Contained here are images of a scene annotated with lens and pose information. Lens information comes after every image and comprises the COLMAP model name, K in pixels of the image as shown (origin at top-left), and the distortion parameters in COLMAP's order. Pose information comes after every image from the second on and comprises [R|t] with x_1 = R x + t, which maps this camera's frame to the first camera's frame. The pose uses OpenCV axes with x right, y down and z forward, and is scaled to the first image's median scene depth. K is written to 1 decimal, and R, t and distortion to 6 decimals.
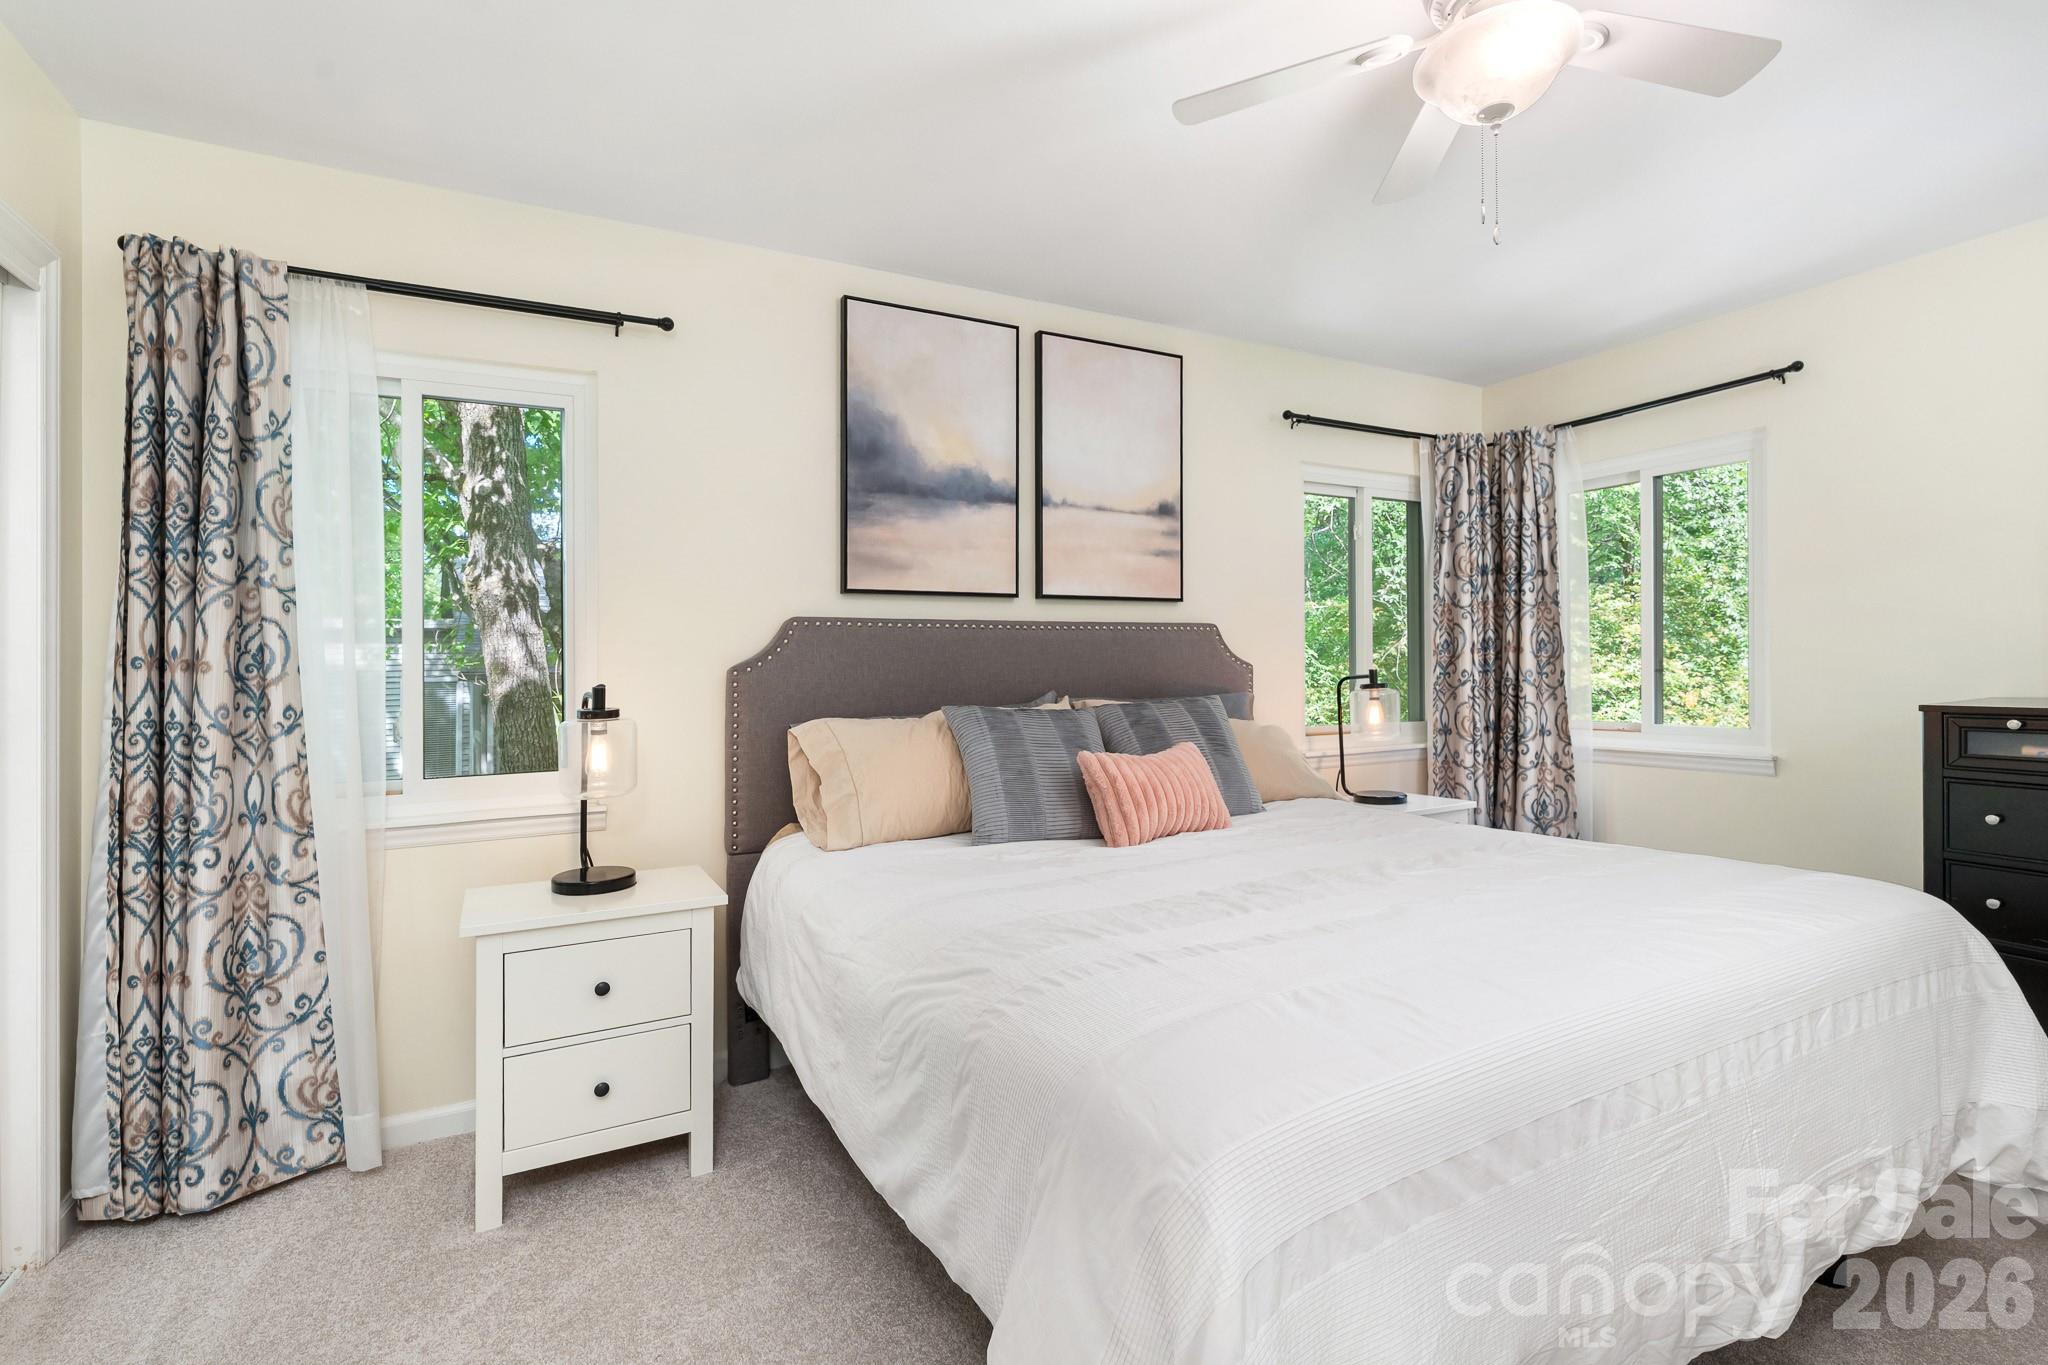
lens RADIAL K [[991.1, 0, 1024.0], [0, 991.1, 682.5], [0, 0, 1]] dist [-0.002508, -0.000820]
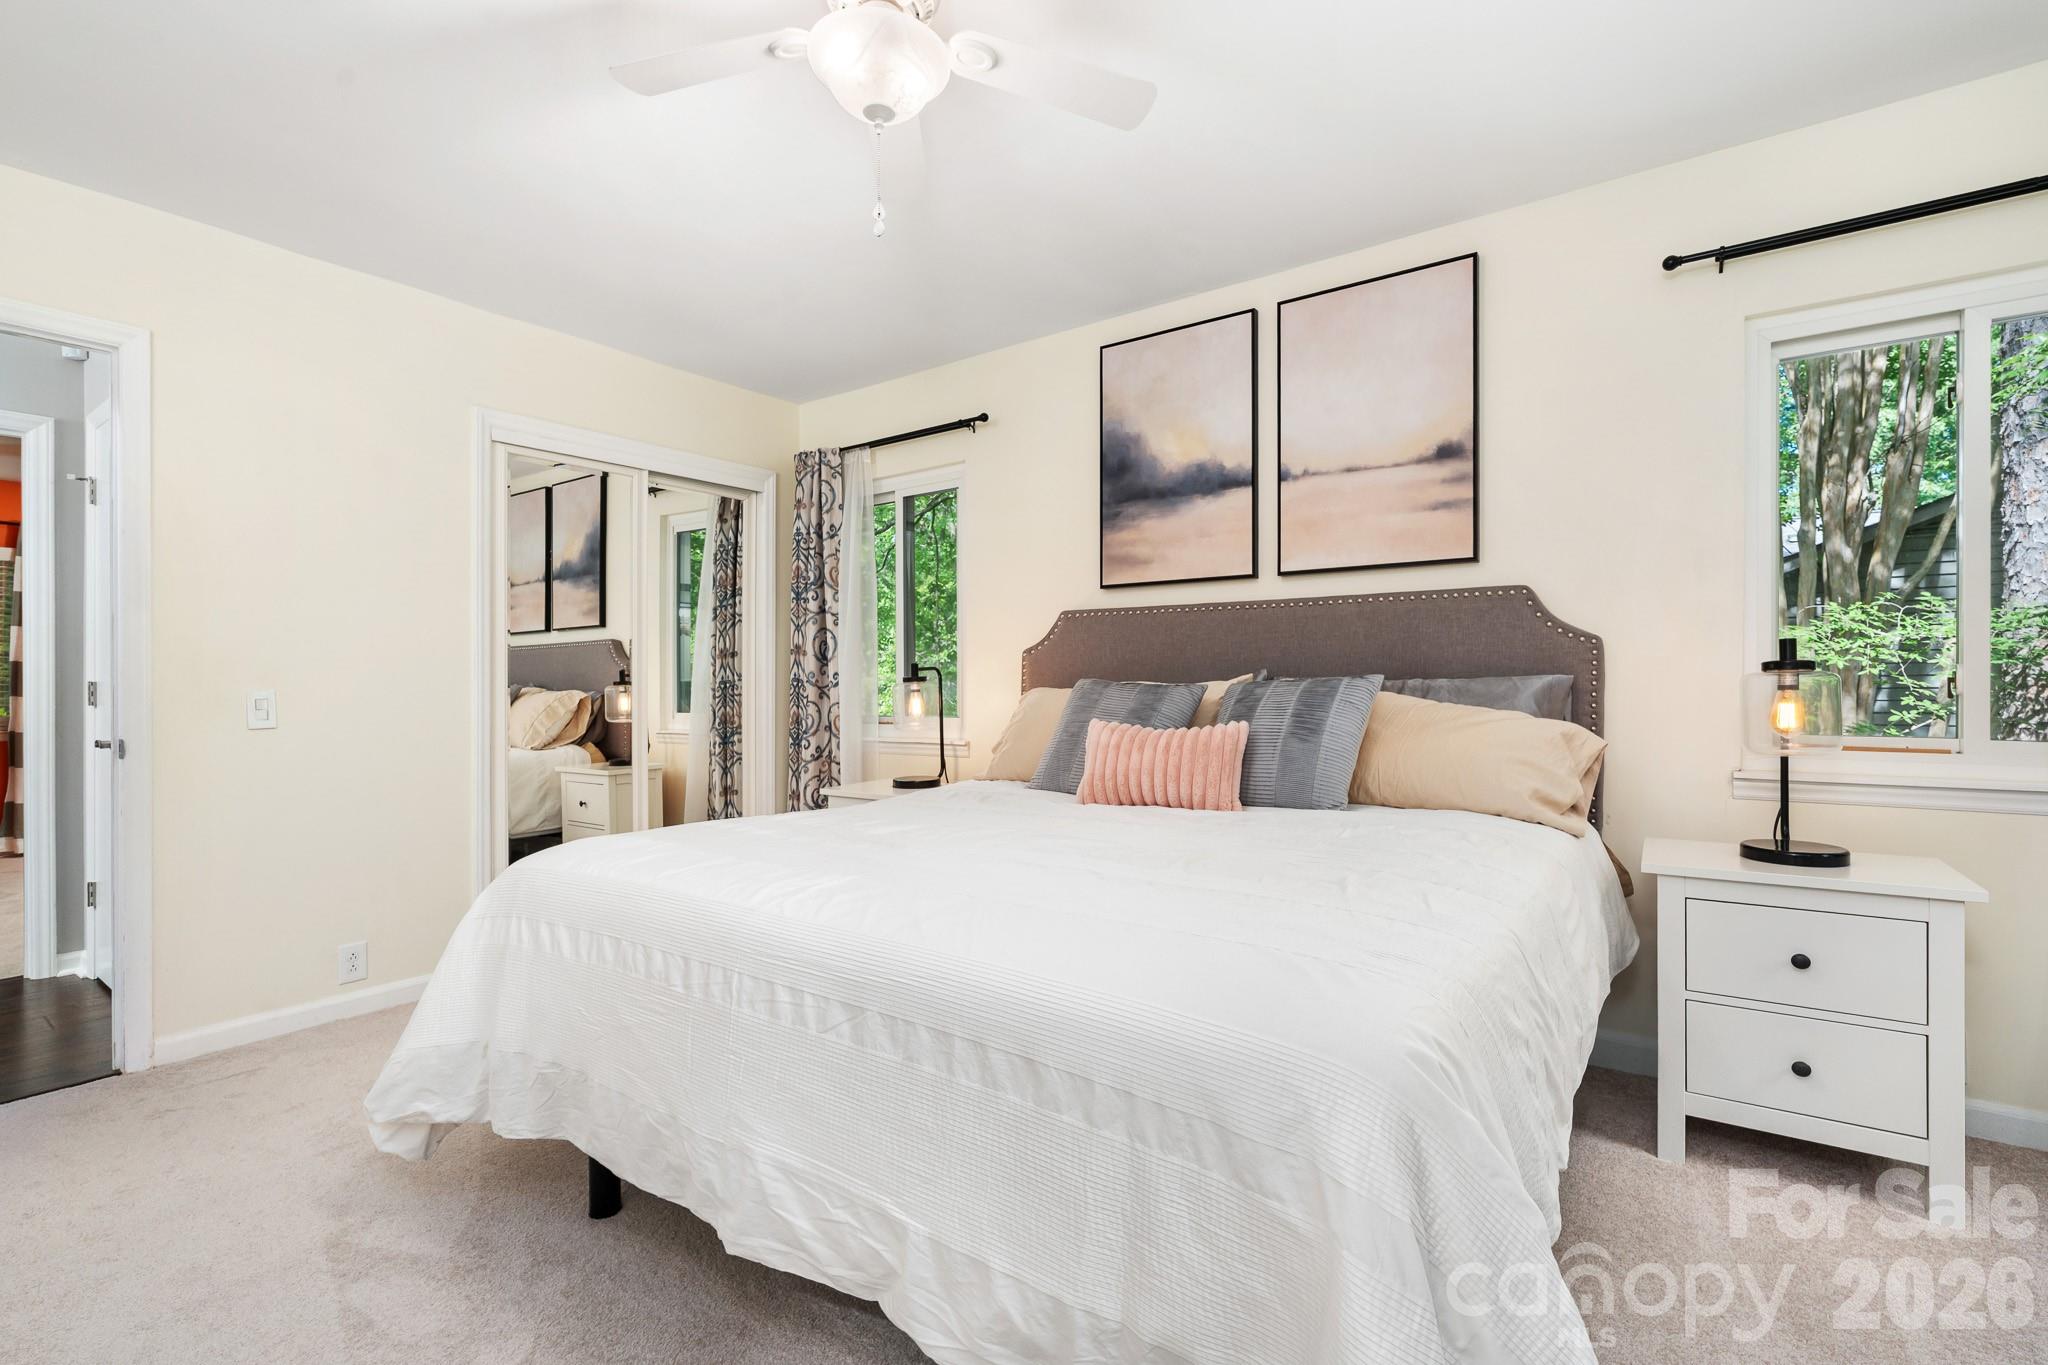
lens RADIAL K [[928.9, 0, 1017.4], [0, 928.9, 651.0], [0, 0, 1]] dist [0.000457, 0.000040]
pose [[0.418581, 0.004152, -0.908170, 0.790712], [0.014835, 0.999825, 0.011408, -0.026076], [0.908058, -0.018248, 0.418446, 0.397788]]
